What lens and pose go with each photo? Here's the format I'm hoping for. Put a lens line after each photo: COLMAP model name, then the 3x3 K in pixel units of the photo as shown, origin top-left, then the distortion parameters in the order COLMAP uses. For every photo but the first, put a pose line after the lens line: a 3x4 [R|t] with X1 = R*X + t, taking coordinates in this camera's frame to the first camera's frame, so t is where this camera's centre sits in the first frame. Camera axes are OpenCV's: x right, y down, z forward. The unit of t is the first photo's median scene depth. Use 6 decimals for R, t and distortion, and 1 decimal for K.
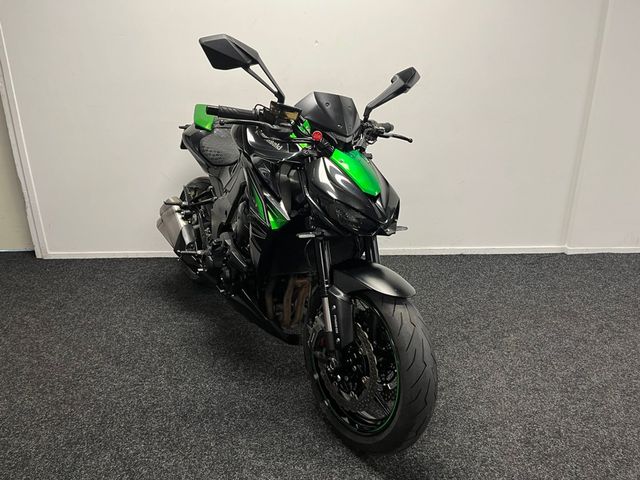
lens RADIAL K [[475.8, 0, 320.0], [0, 475.8, 240.0], [0, 0, 1]] dist [0.038582, -0.002682]
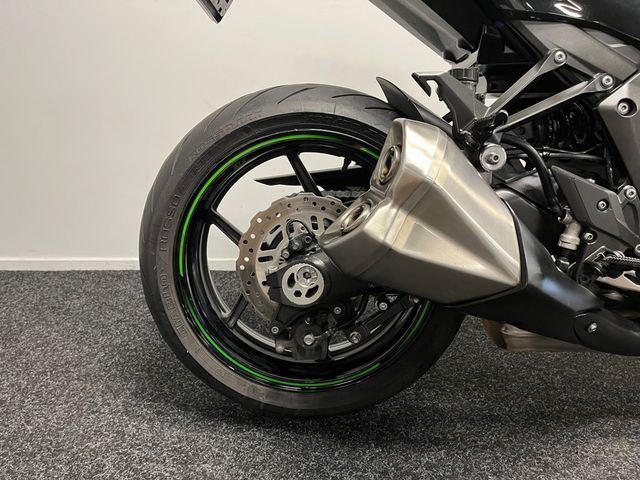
lens RADIAL K [[472.9, 0, 320.0], [0, 472.9, 240.0], [0, 0, 1]] dist [0.113568, -0.145339]
pose [[0.999902, 0.013768, -0.002617, -0.252920], [-0.013911, 0.997688, -0.066525, 0.046931], [0.001695, 0.066555, 0.997781, 0.610914]]
